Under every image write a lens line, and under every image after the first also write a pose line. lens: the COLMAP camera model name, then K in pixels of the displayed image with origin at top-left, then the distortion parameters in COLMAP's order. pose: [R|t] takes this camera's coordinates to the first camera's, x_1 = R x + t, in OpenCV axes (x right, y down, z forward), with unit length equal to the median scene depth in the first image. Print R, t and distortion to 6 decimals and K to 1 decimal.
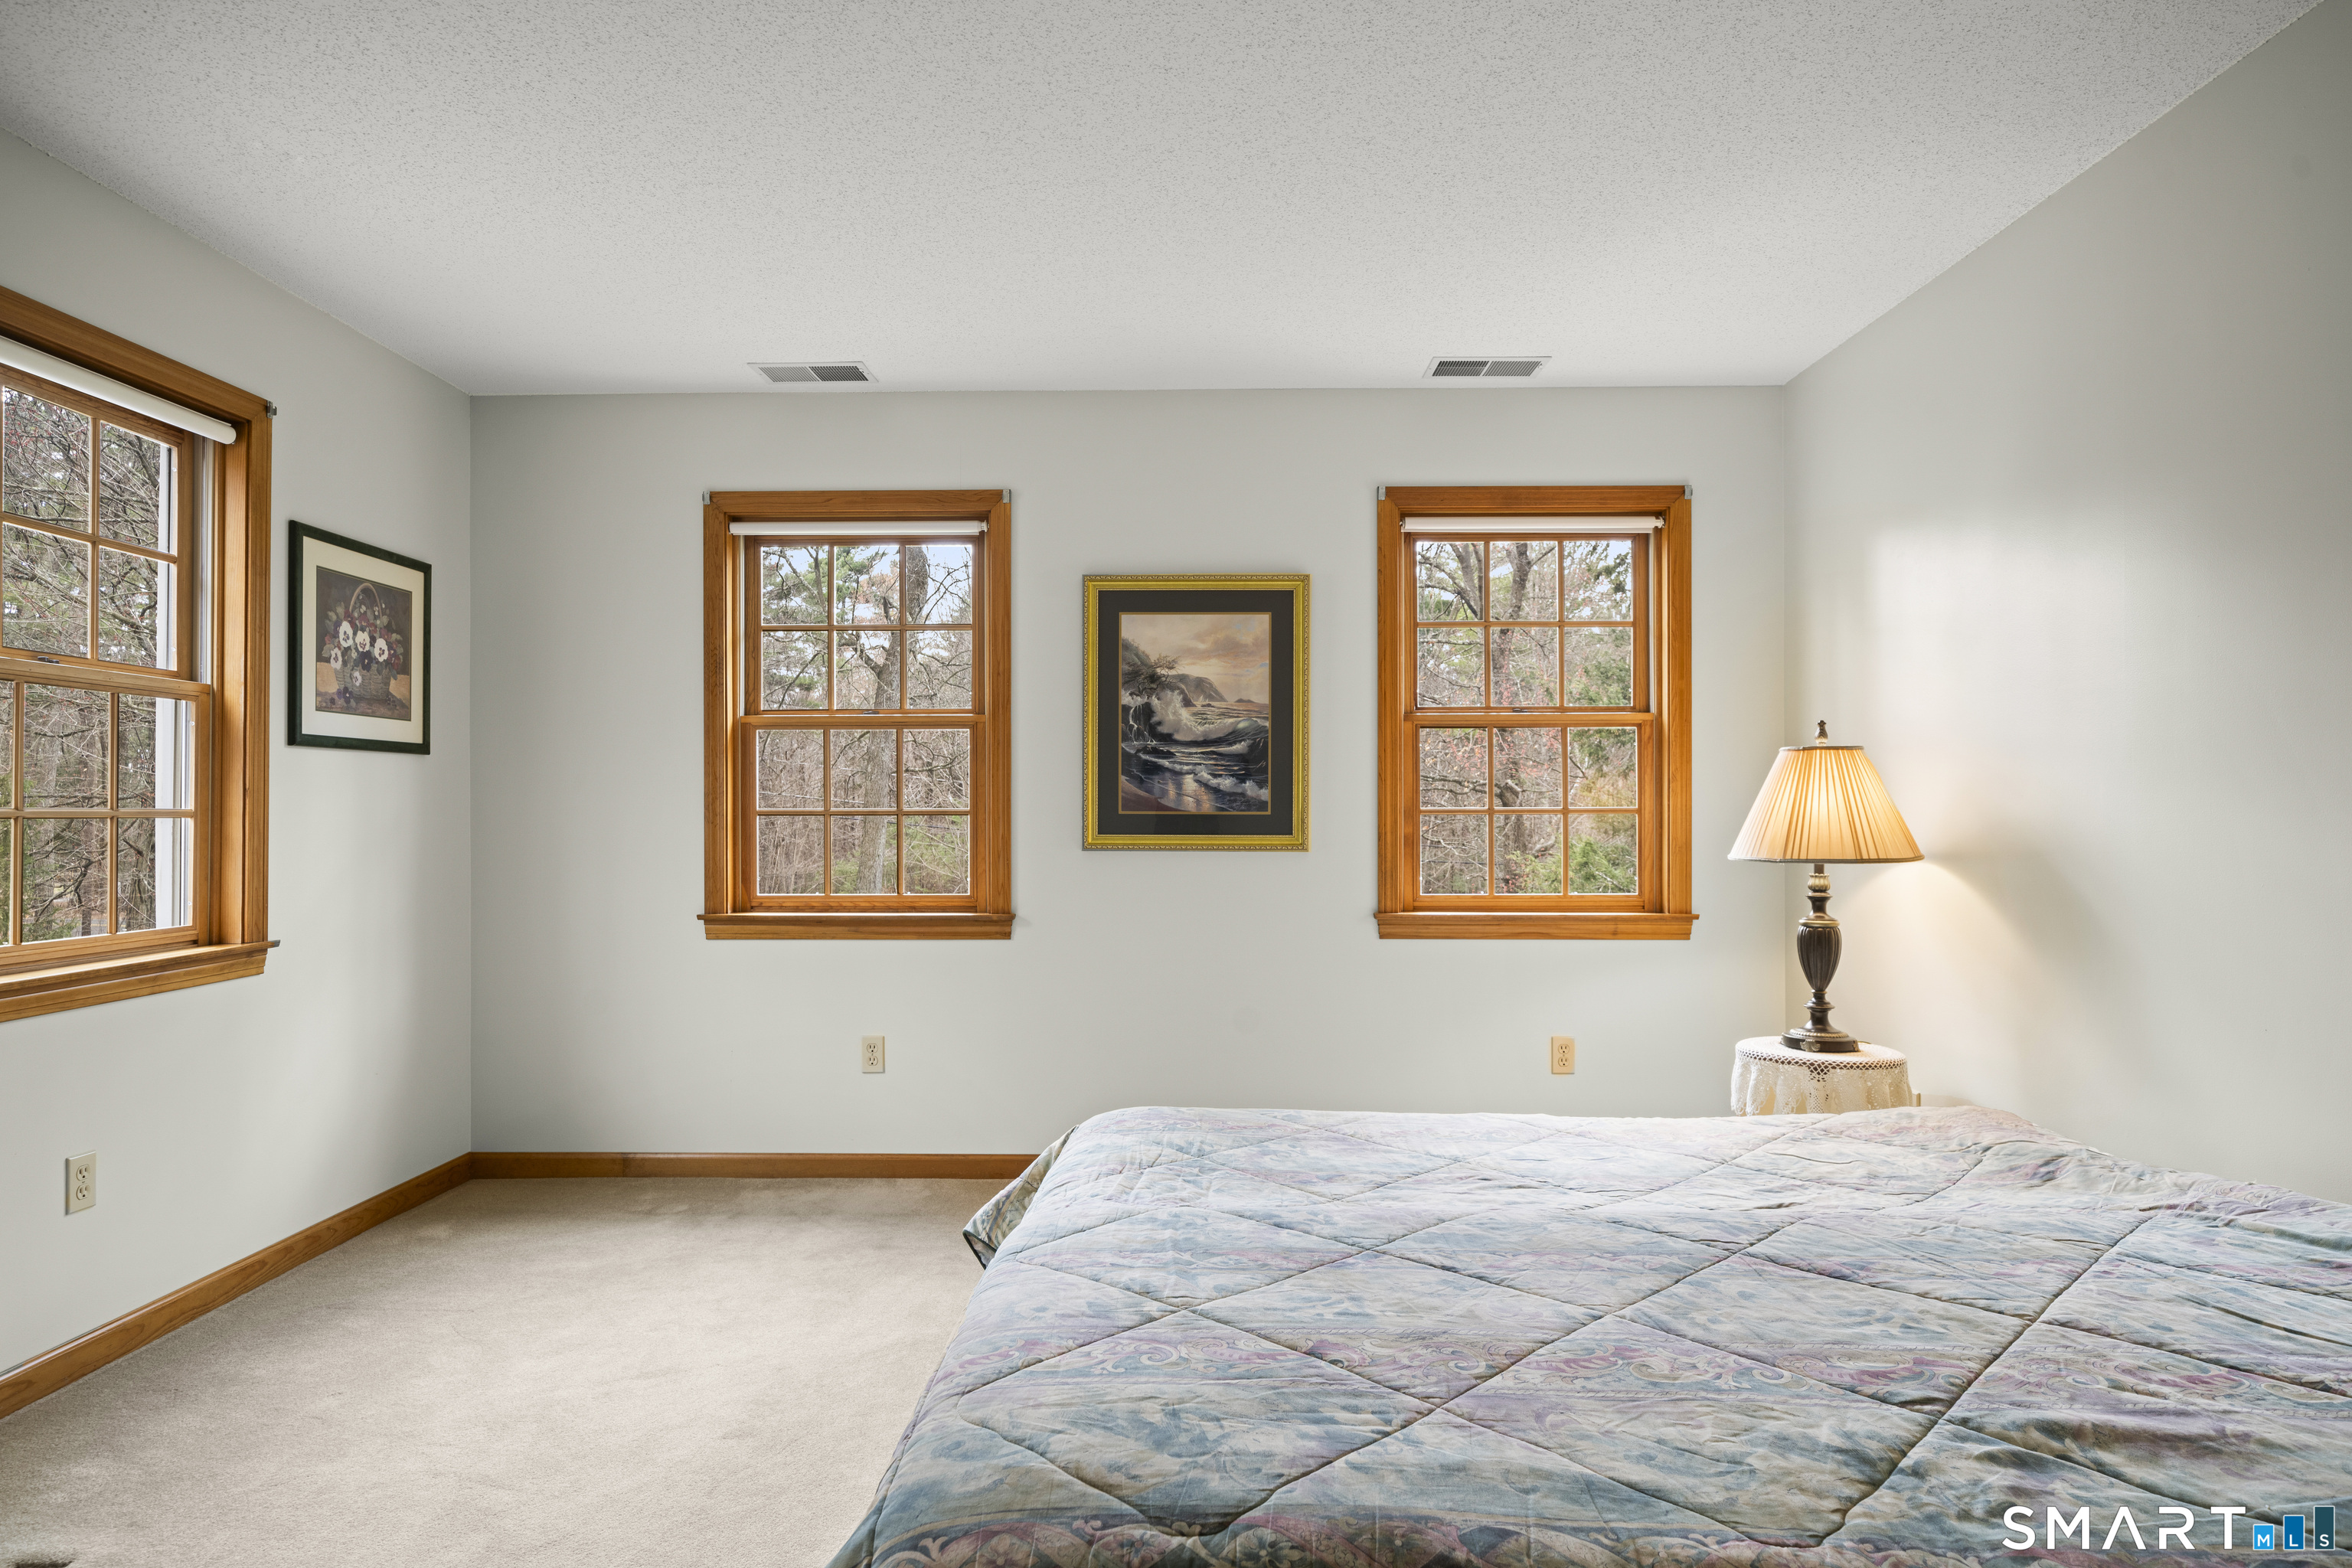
lens RADIAL K [[1295.9, 0, 1167.8], [0, 1295.9, 810.7], [0, 0, 1]] dist [0.002544, 0.000951]
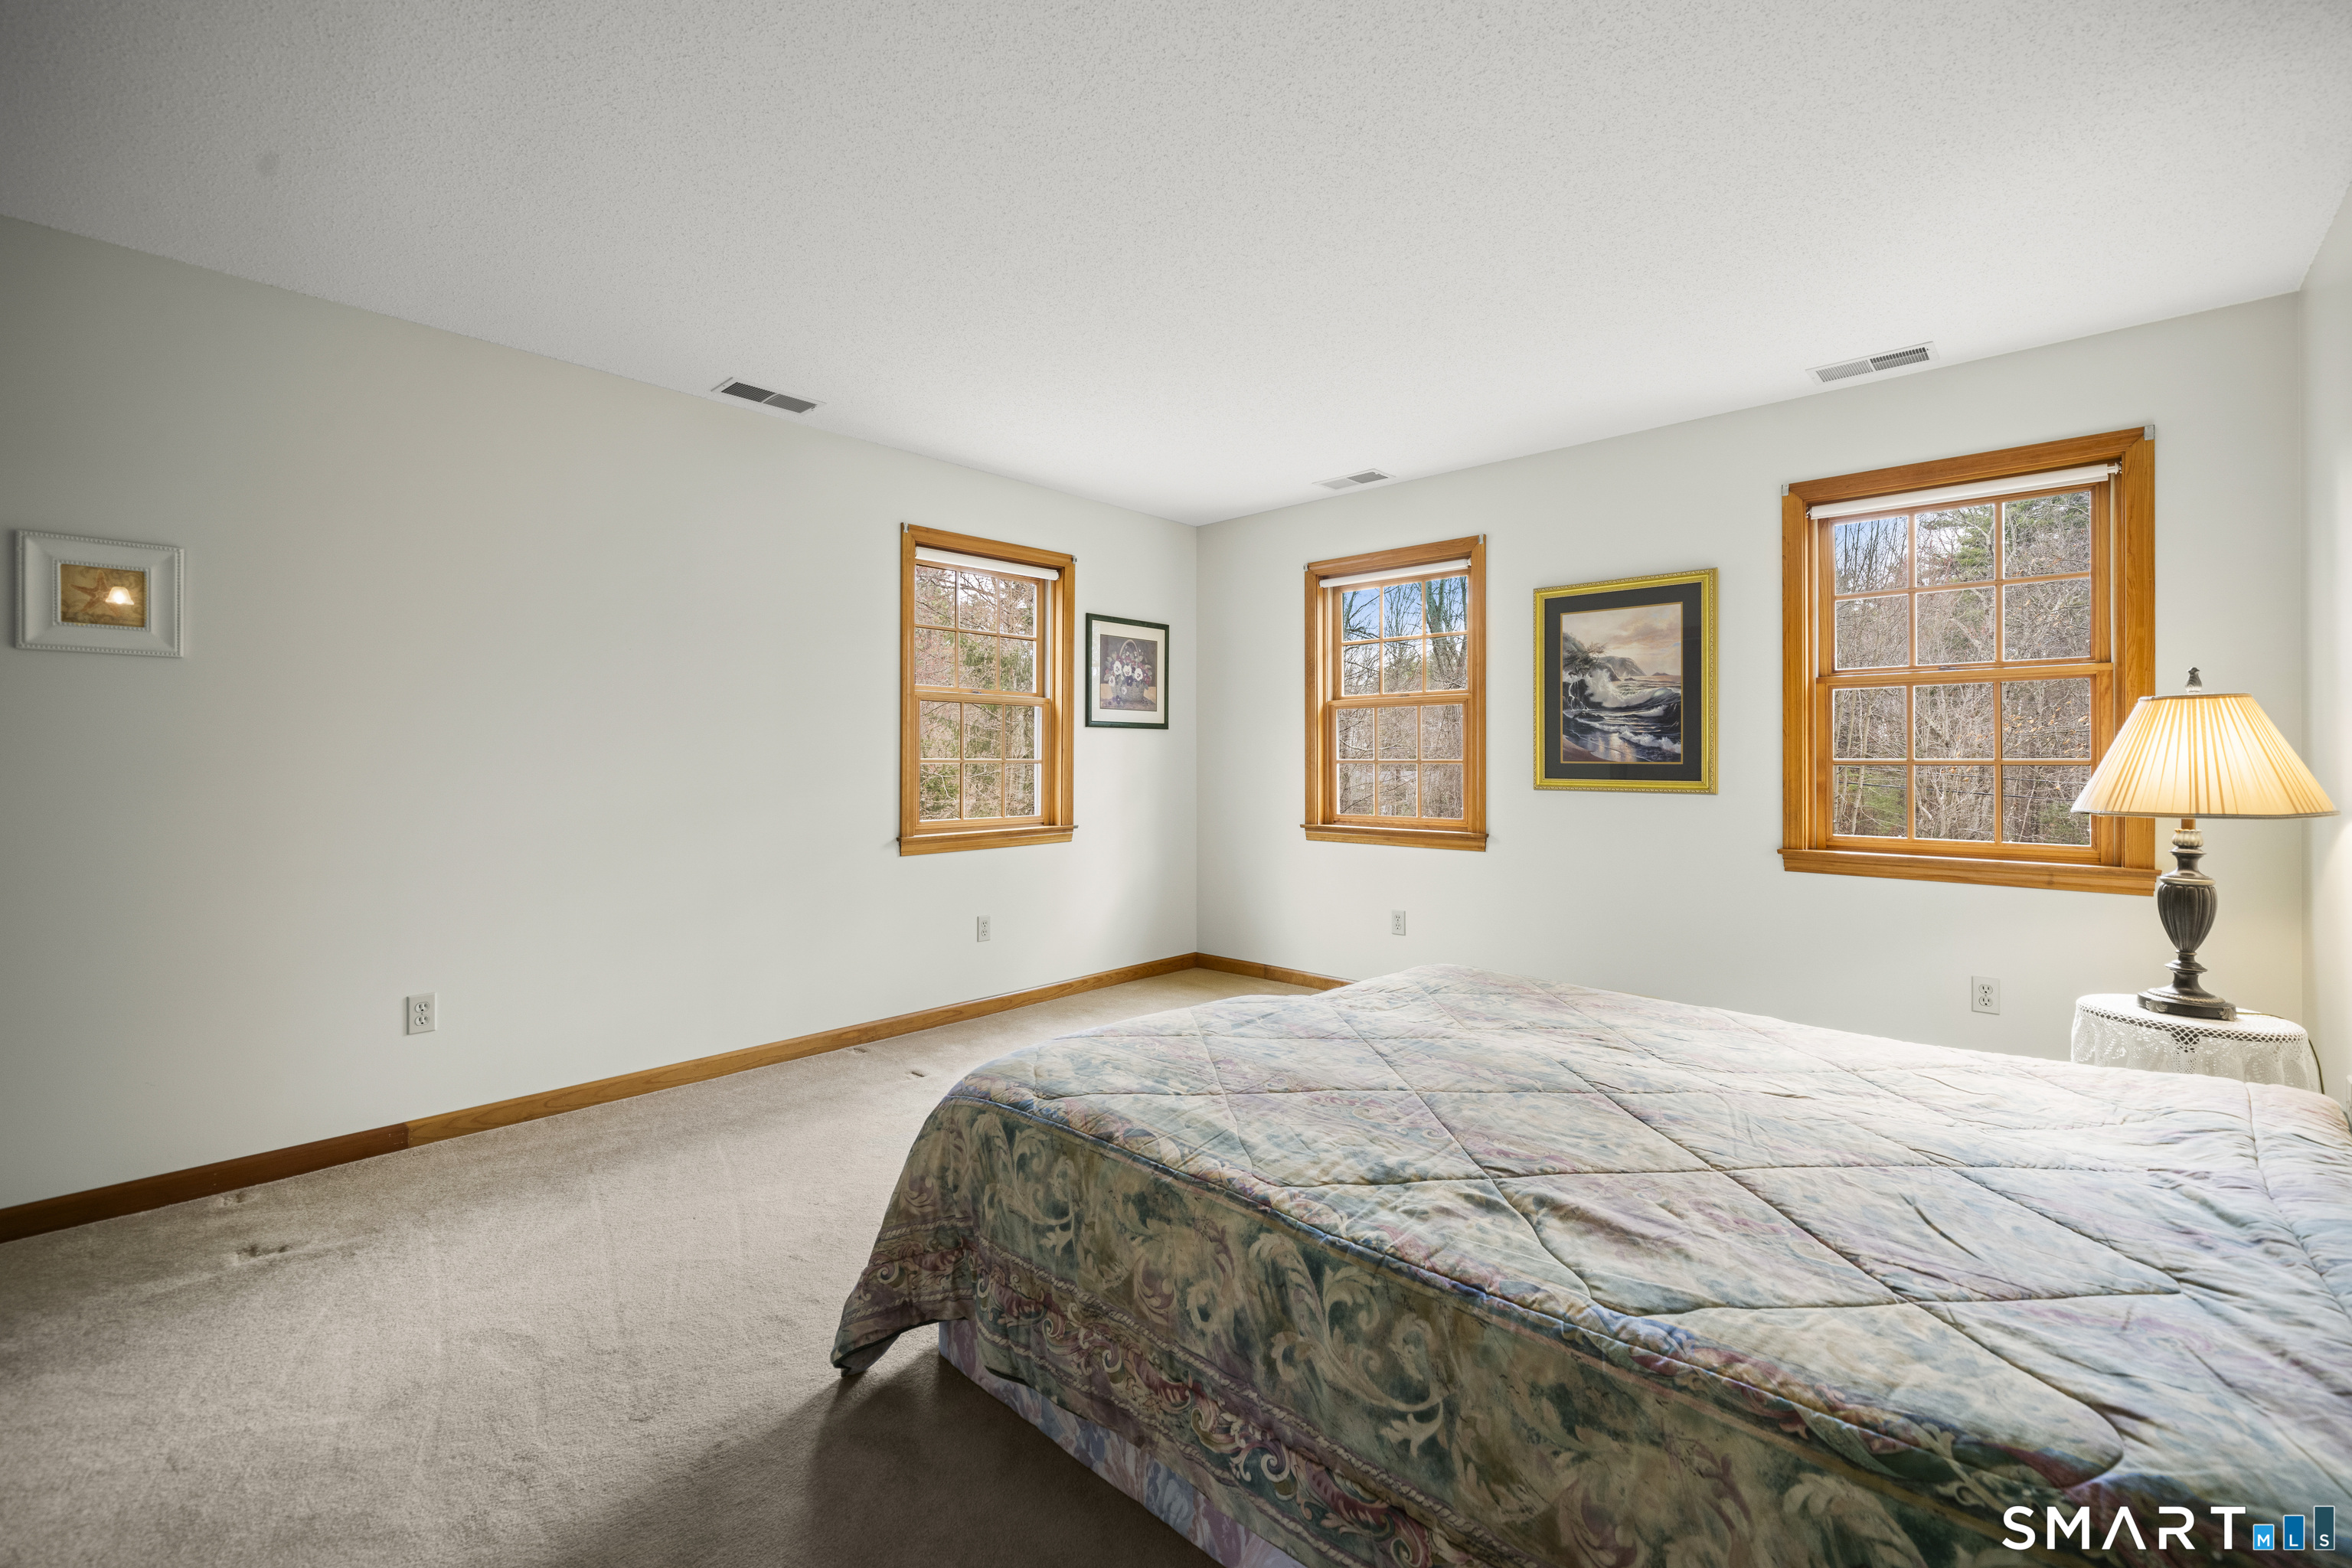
lens RADIAL K [[968.2, 0, 1185.1], [0, 968.2, 765.0], [0, 0, 1]] dist [-0.000766, 0.000152]
pose [[0.757891, 0.005158, -0.652360, 0.345776], [-0.001806, 0.999982, 0.005807, -0.001117], [0.652378, -0.003223, 0.757887, -0.016636]]
